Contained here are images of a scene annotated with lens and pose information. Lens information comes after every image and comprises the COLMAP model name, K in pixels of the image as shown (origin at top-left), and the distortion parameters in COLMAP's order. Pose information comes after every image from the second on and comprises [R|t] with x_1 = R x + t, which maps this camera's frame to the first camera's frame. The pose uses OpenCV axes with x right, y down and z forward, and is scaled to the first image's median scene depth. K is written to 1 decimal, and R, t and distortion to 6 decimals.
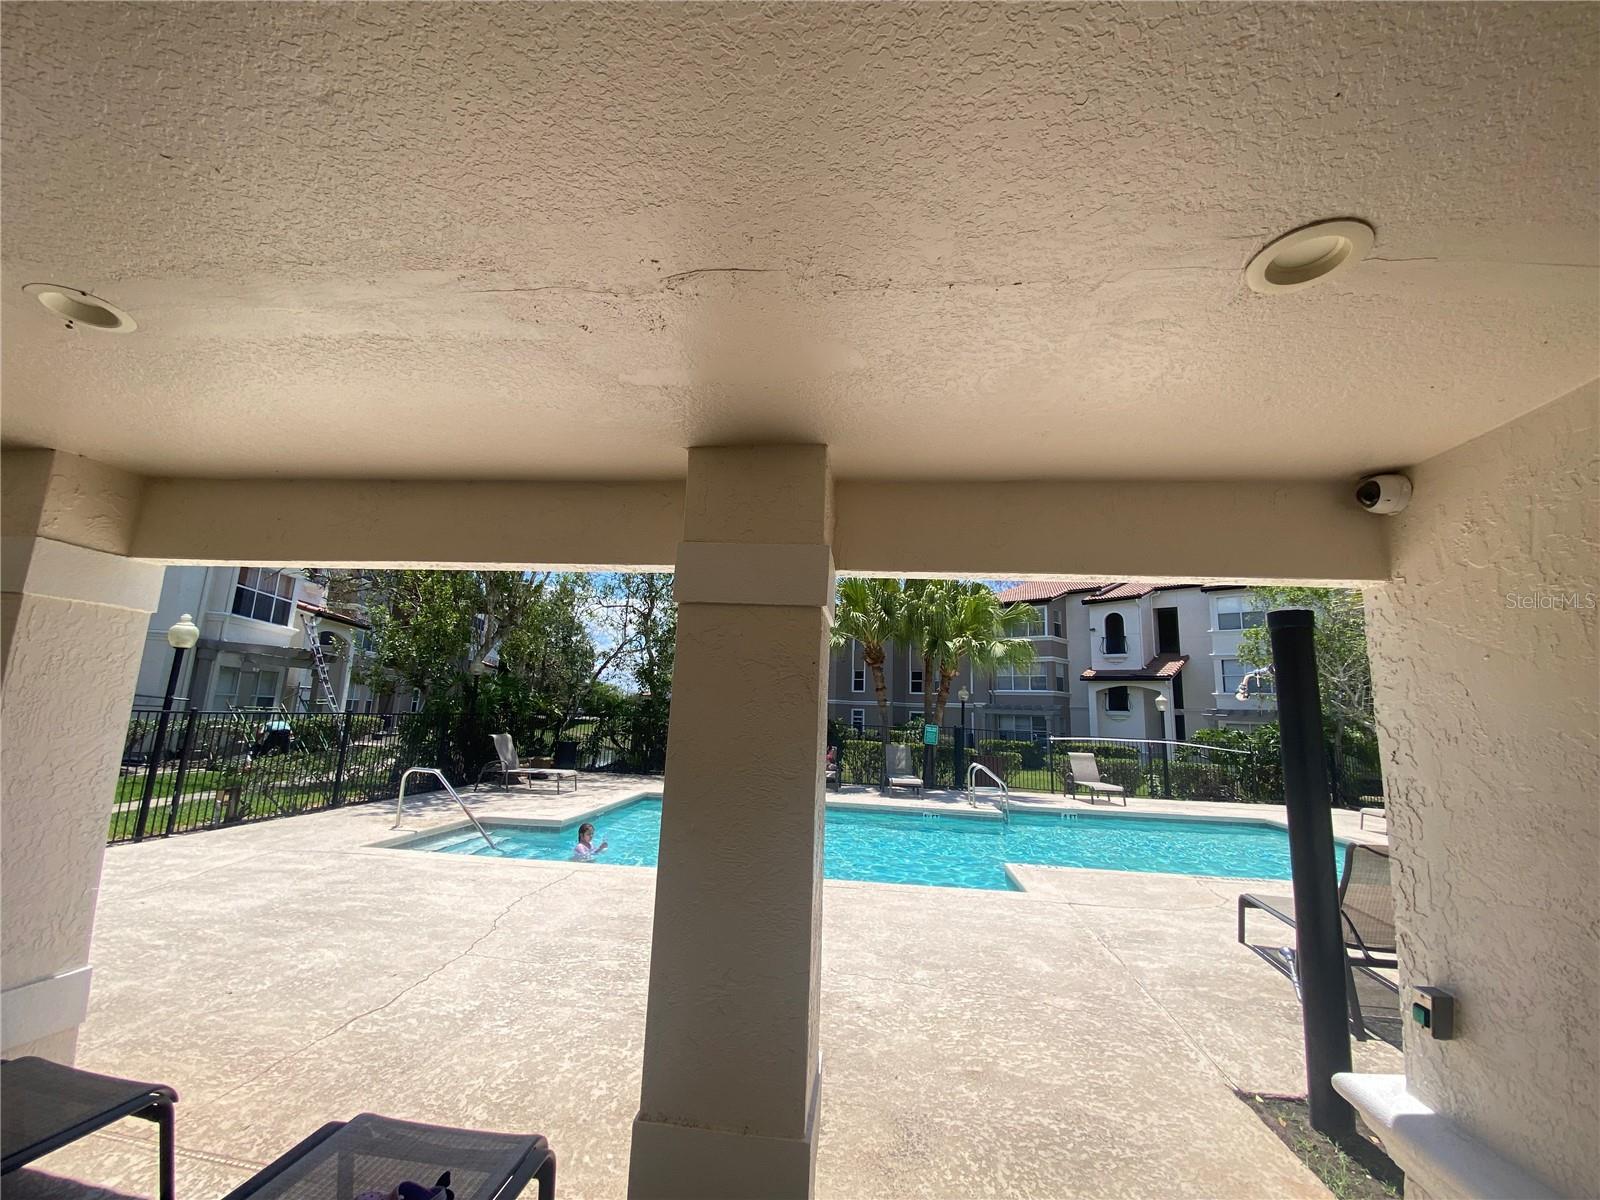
lens RADIAL K [[659.9, 0, 799.2], [0, 659.9, 603.6], [0, 0, 1]] dist [0.030782, -0.026599]
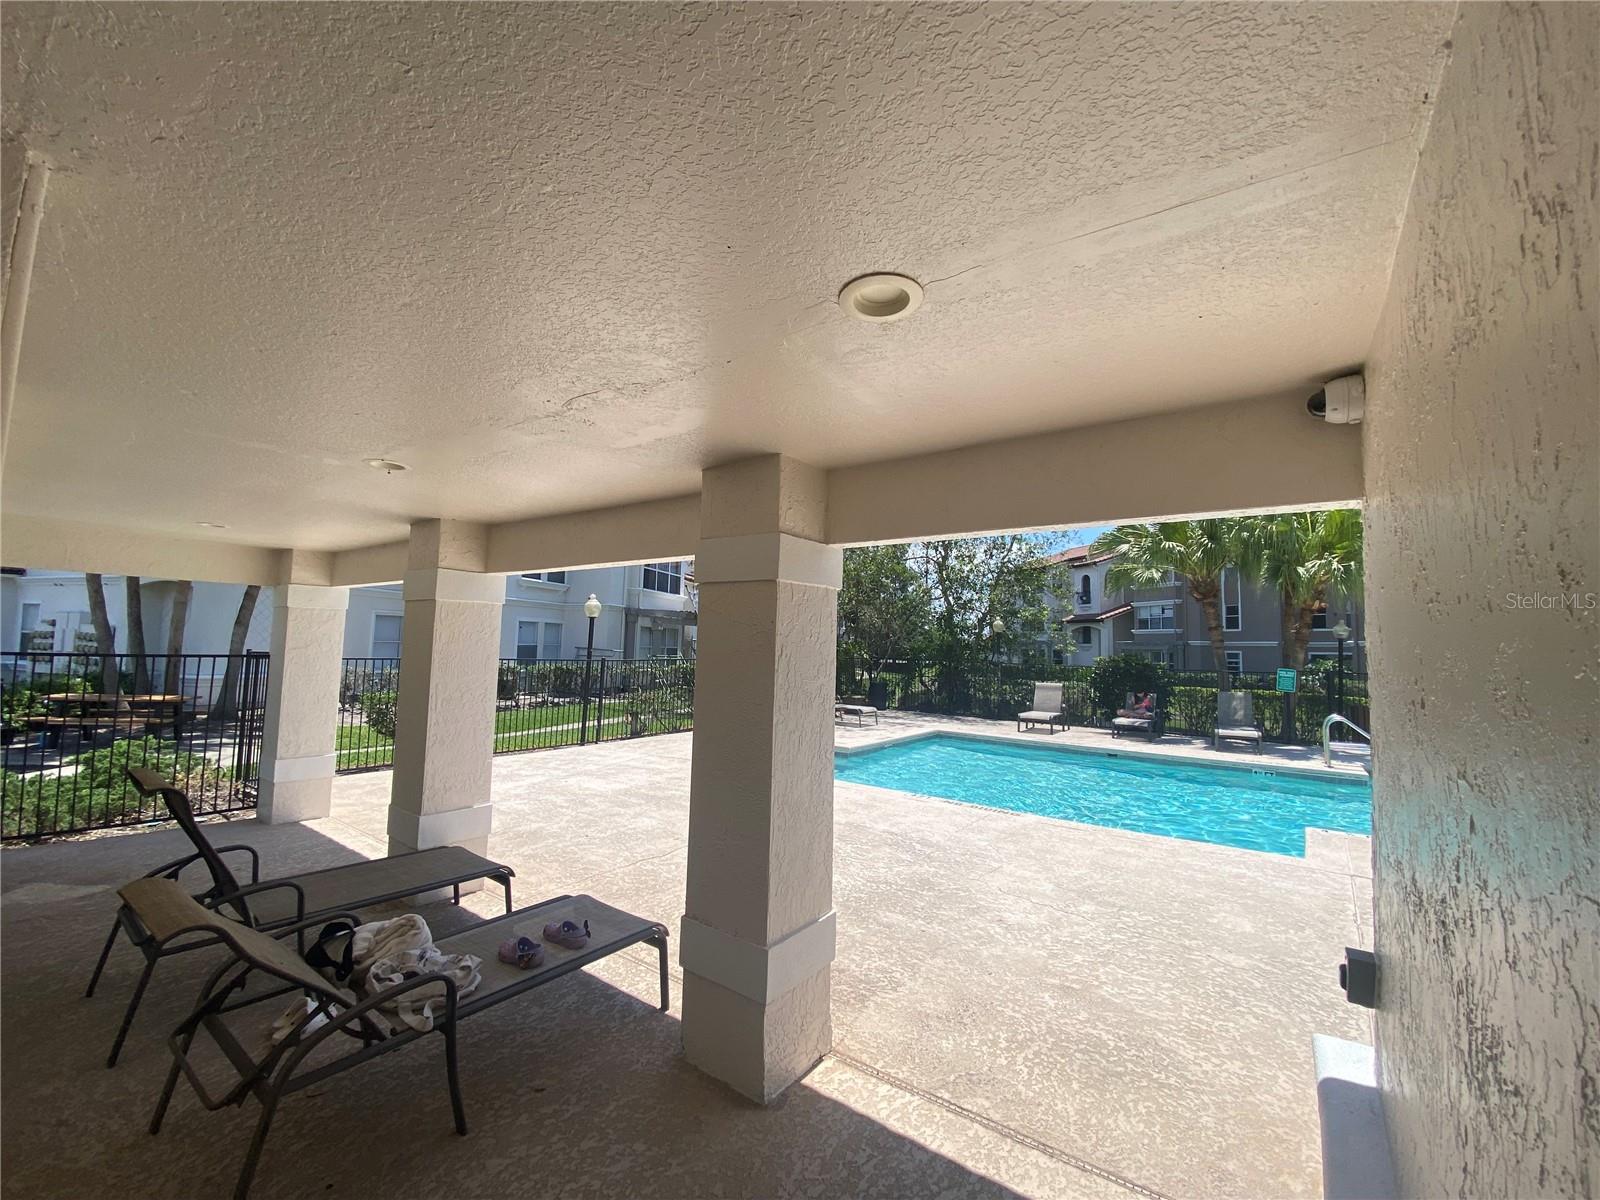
lens RADIAL K [[659.9, 0, 799.2], [0, 659.9, 603.6], [0, 0, 1]] dist [0.030782, -0.026599]
pose [[0.864164, -0.051652, -0.500552, 0.318446], [0.093041, 0.993968, 0.058061, -0.008847], [0.494534, -0.096746, 0.863757, -0.056096]]
